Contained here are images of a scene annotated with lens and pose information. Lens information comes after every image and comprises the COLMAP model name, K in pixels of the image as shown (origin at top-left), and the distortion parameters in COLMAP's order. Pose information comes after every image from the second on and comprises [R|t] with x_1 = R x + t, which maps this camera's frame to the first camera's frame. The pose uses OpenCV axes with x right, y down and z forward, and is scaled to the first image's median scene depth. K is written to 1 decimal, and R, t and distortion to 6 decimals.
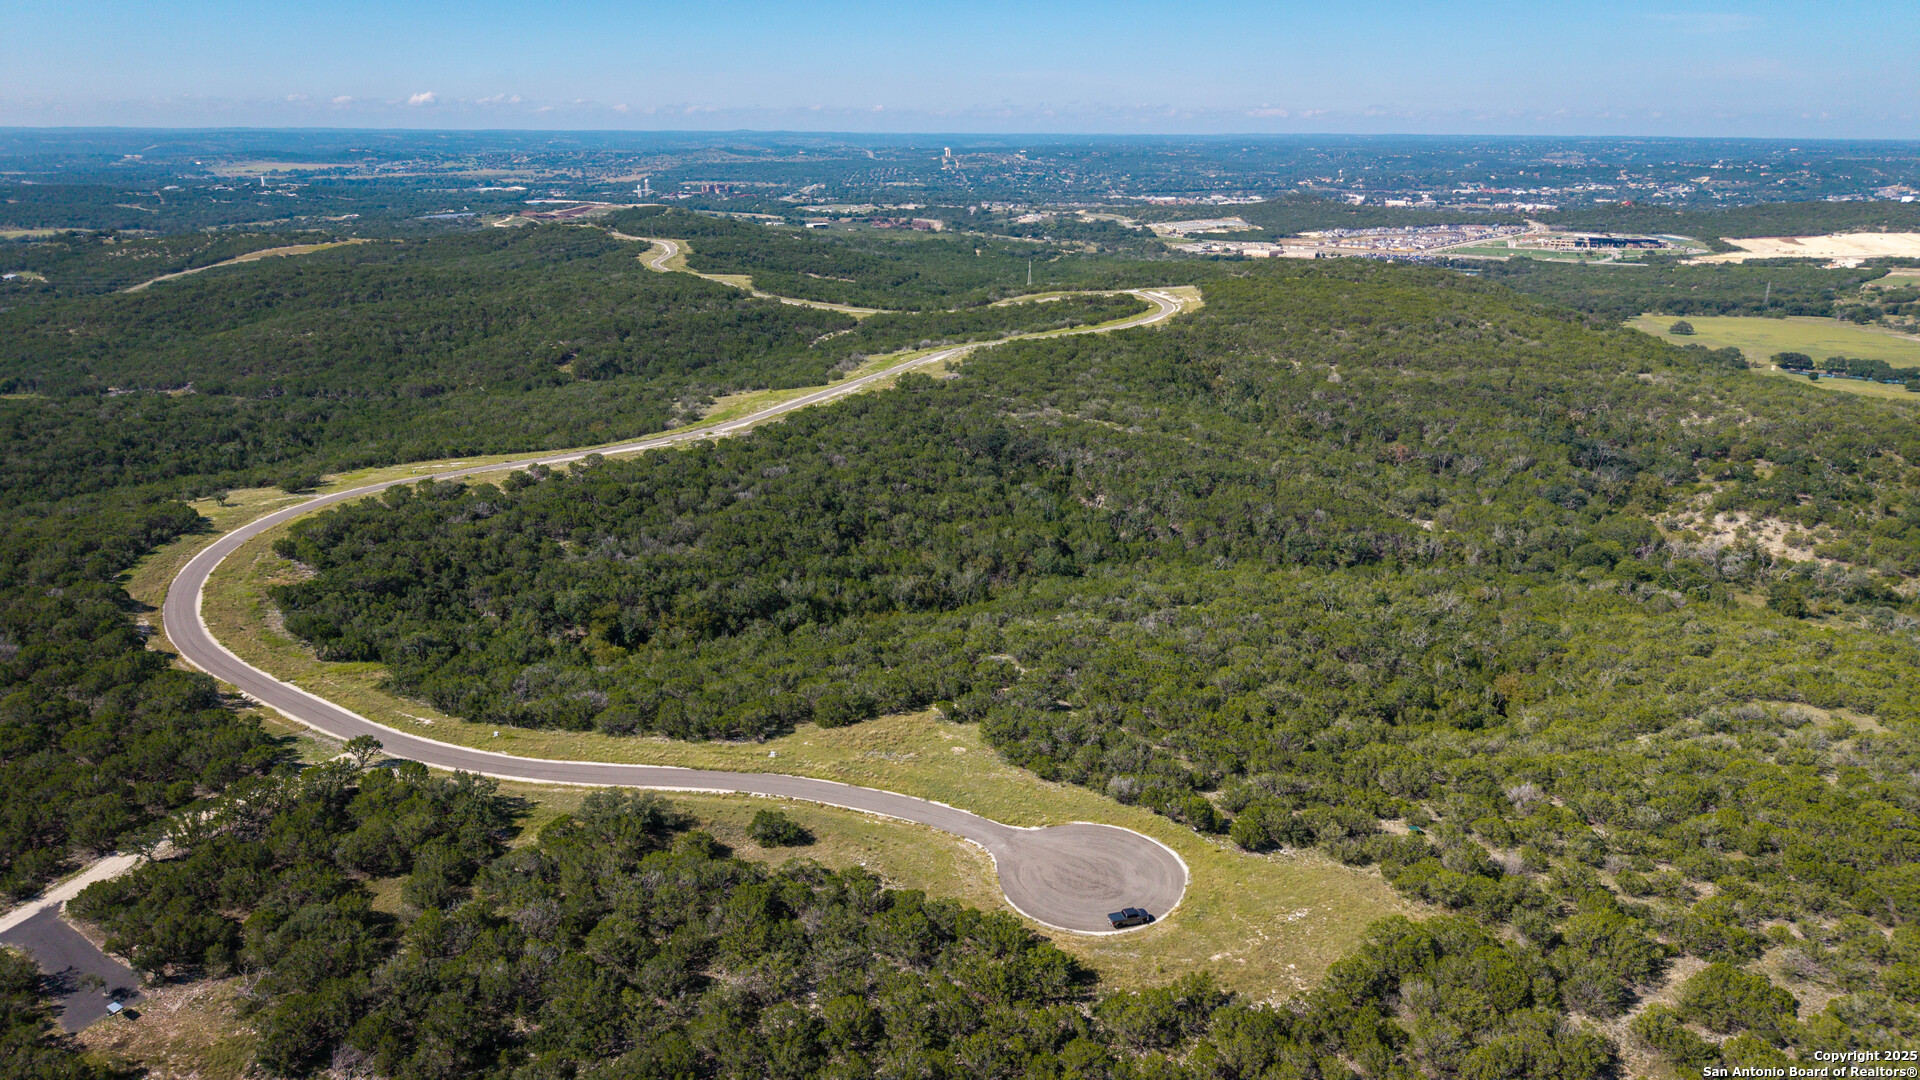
lens RADIAL K [[1280.3, 0, 960.0], [0, 1280.3, 540.0], [0, 0, 1]] dist [0.031808, -0.040676]
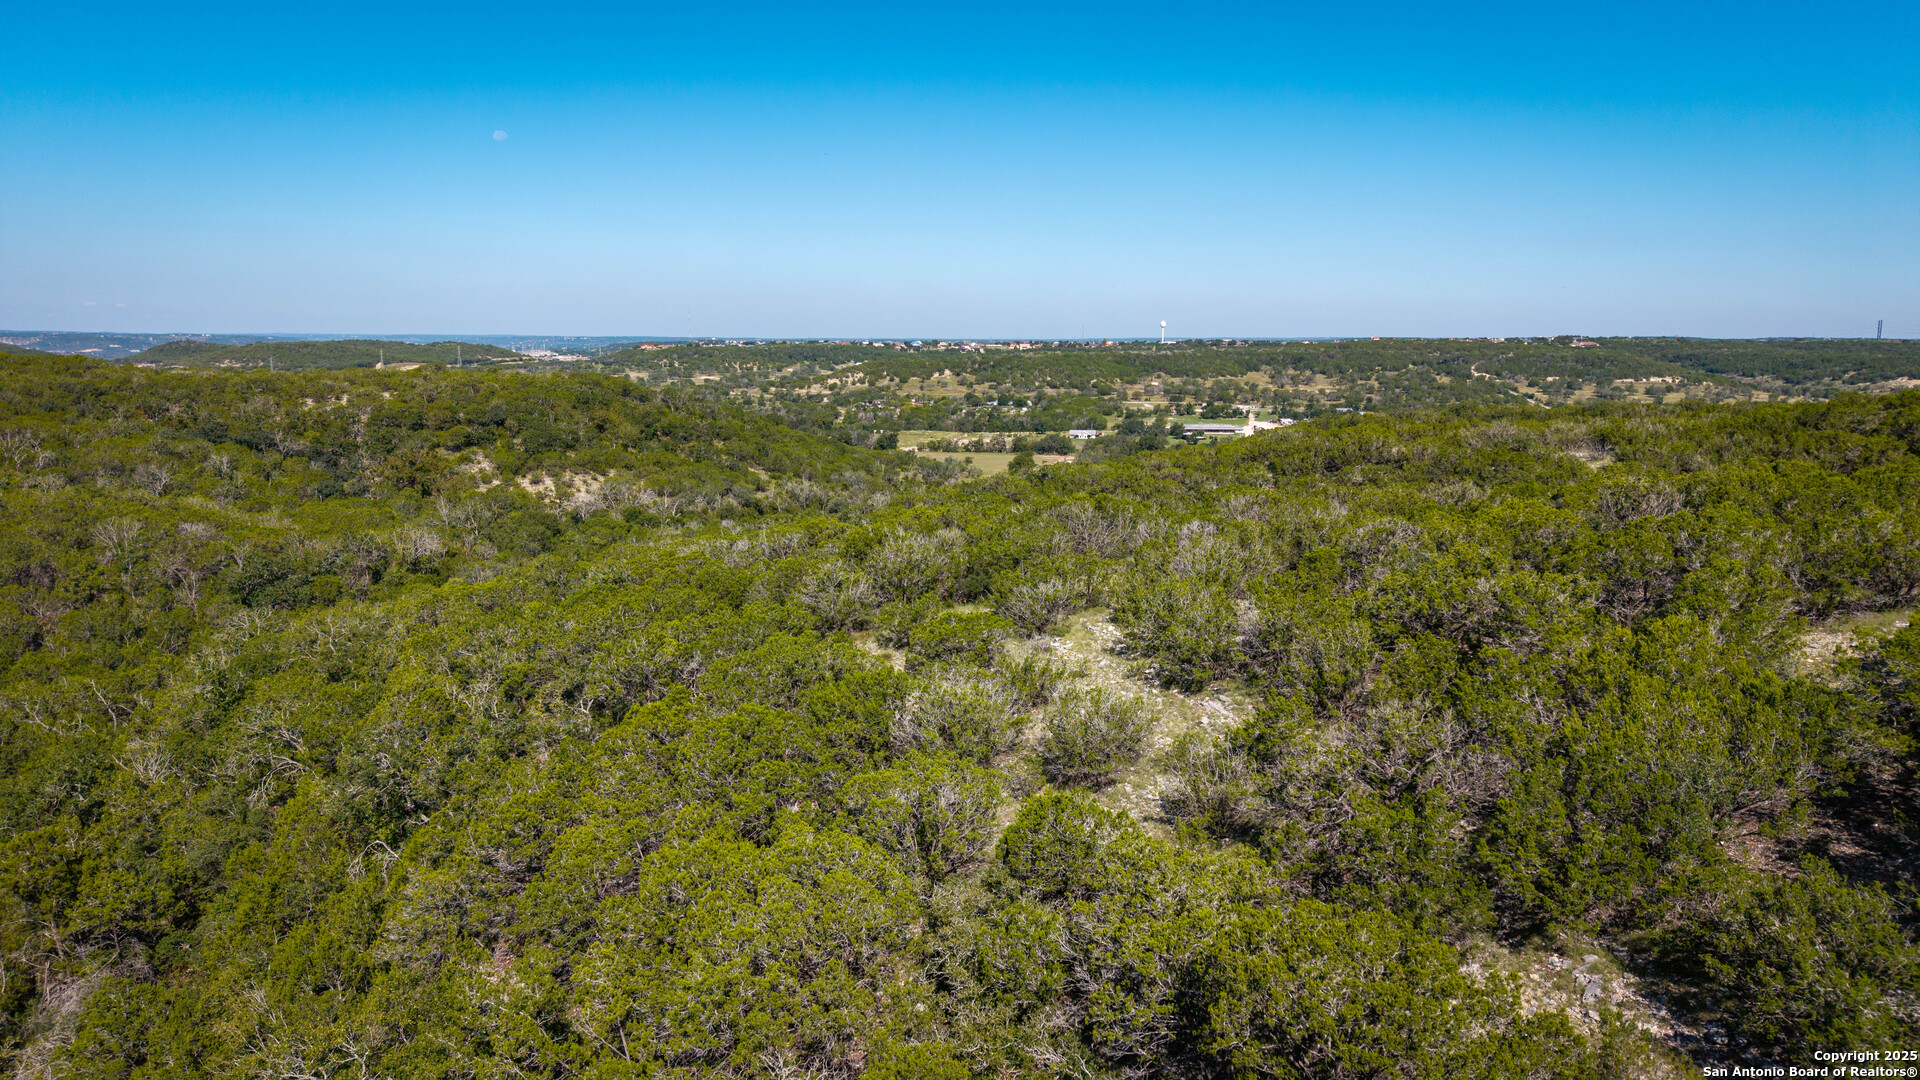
lens RADIAL K [[1274.9, 0, 961.2], [0, 1274.9, 539.8], [0, 0, 1]] dist [0.053417, -0.065964]
pose [[0.176931, -0.157746, 0.971500, -0.059372], [0.294561, 0.950316, 0.100660, 0.008703], [-0.939111, 0.268356, 0.214606, 0.386148]]
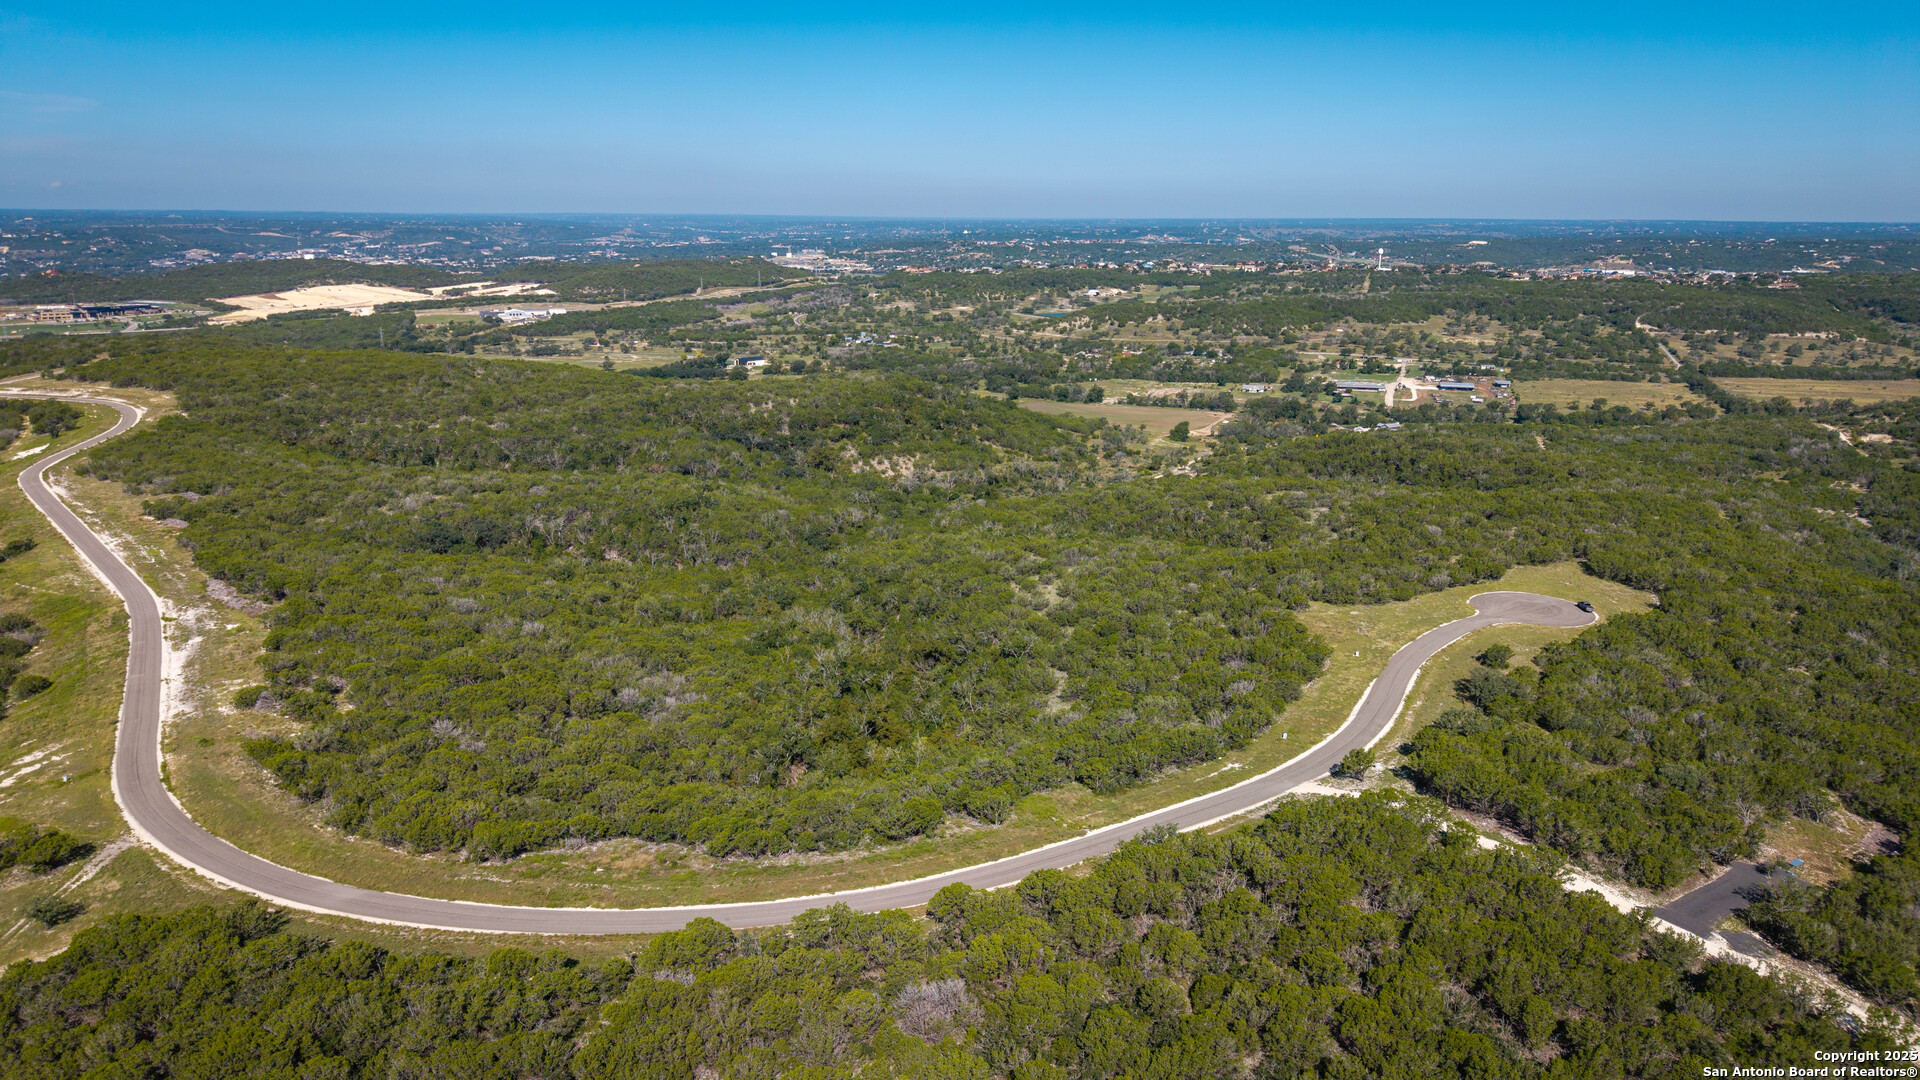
lens RADIAL K [[1280.3, 0, 960.0], [0, 1280.3, 540.0], [0, 0, 1]] dist [0.031808, -0.040676]
pose [[0.361523, -0.234345, 0.902432, -0.400755], [0.279538, 0.950615, 0.134871, -0.061627], [-0.889472, 0.203505, 0.409177, 0.235565]]
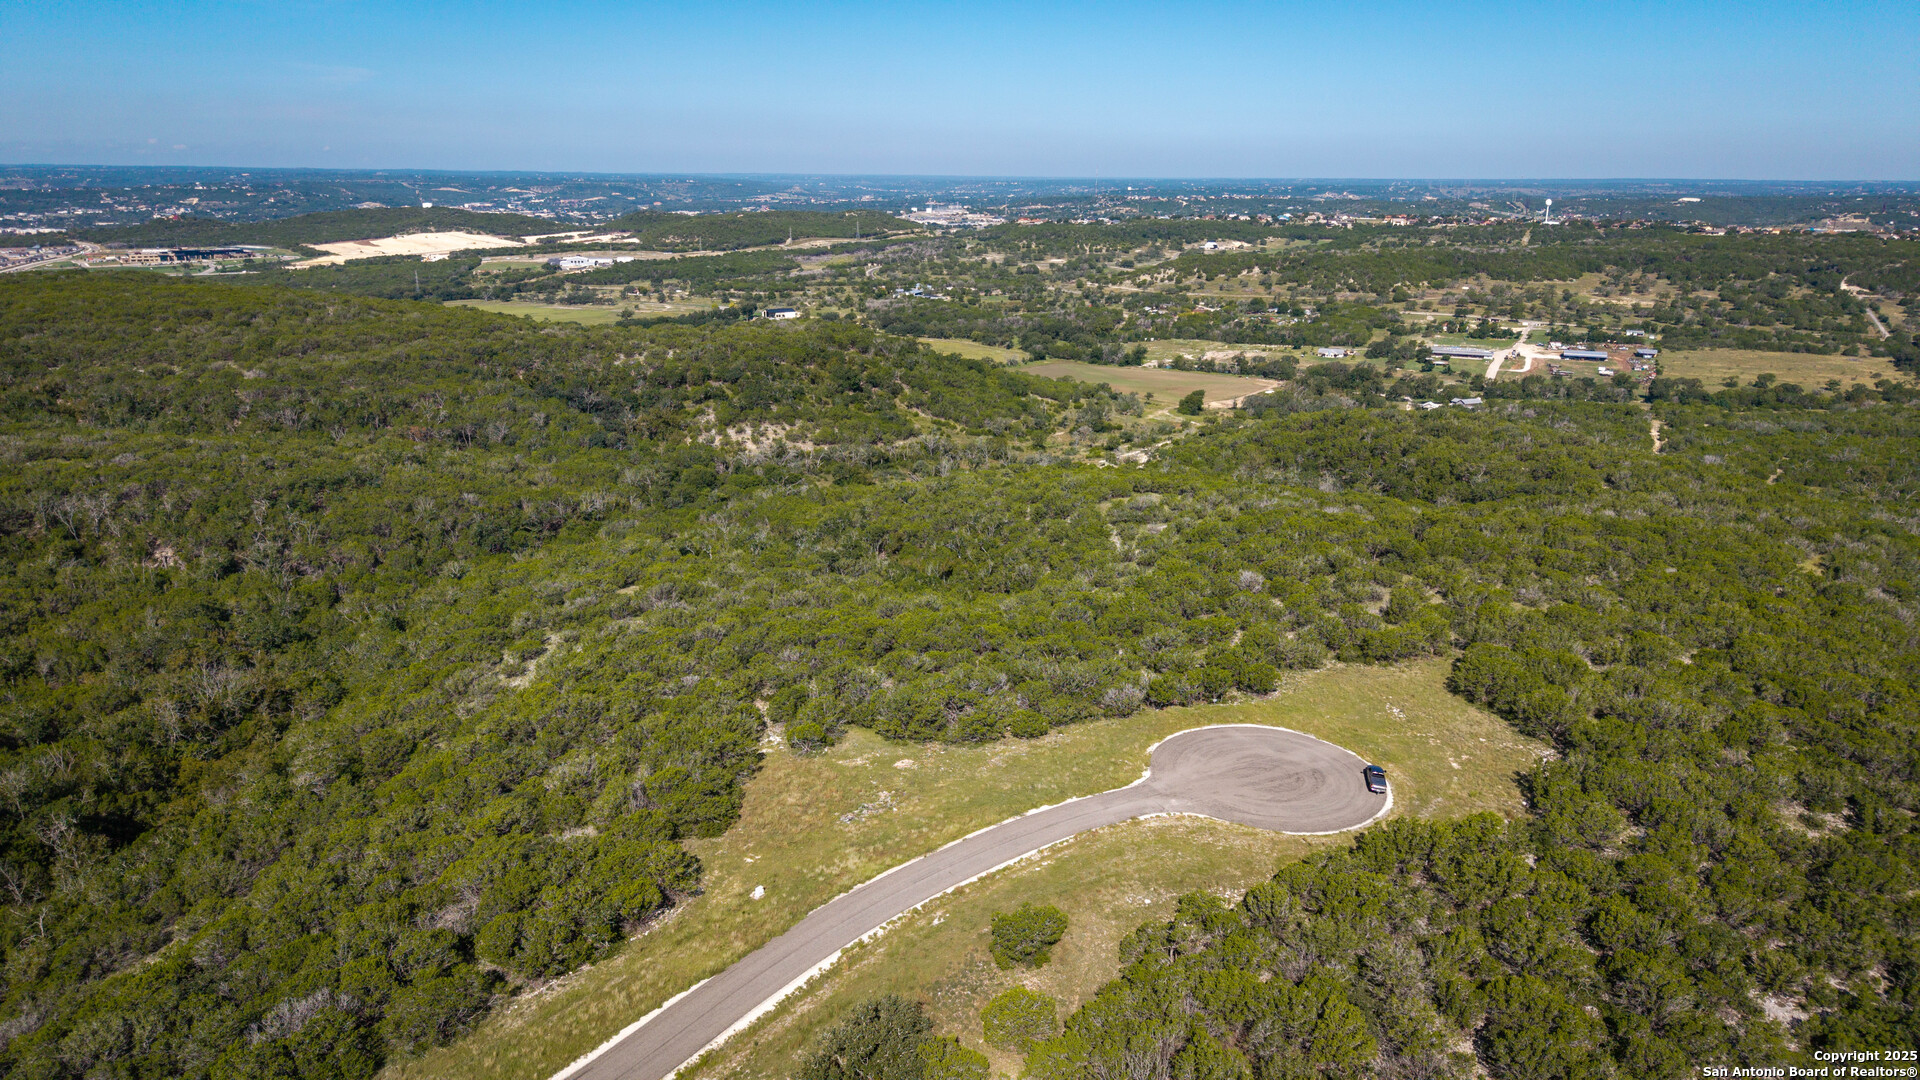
lens RADIAL K [[1280.3, 0, 960.0], [0, 1280.3, 540.0], [0, 0, 1]] dist [0.031808, -0.040676]
pose [[0.488044, -0.242857, 0.838352, -0.158832], [0.261047, 0.957159, 0.125305, -0.009288], [-0.832867, 0.157695, 0.530533, 0.172781]]
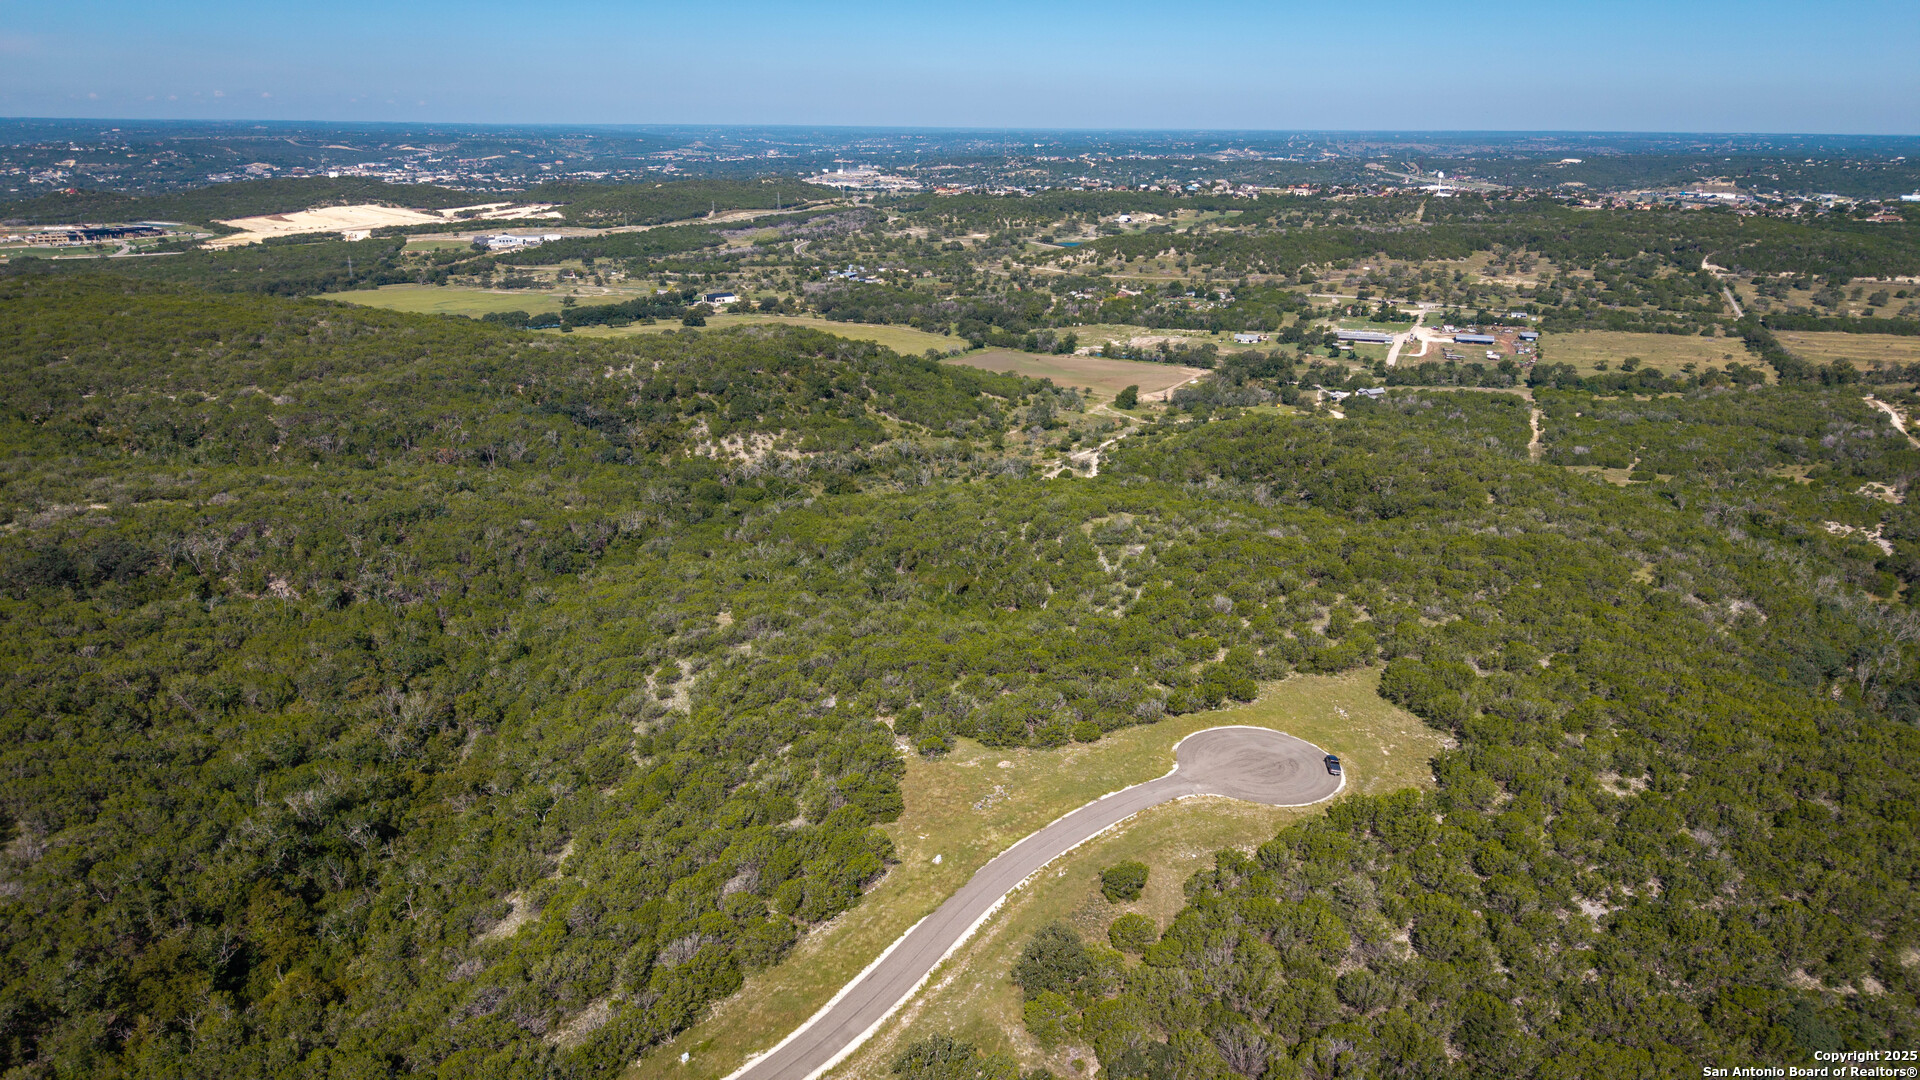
lens RADIAL K [[1280.3, 0, 960.0], [0, 1280.3, 540.0], [0, 0, 1]] dist [0.031808, -0.040676]
pose [[0.422865, -0.283135, 0.860825, -0.238524], [0.270718, 0.946026, 0.178173, -0.053738], [-0.864810, 0.157697, 0.476692, 0.157729]]
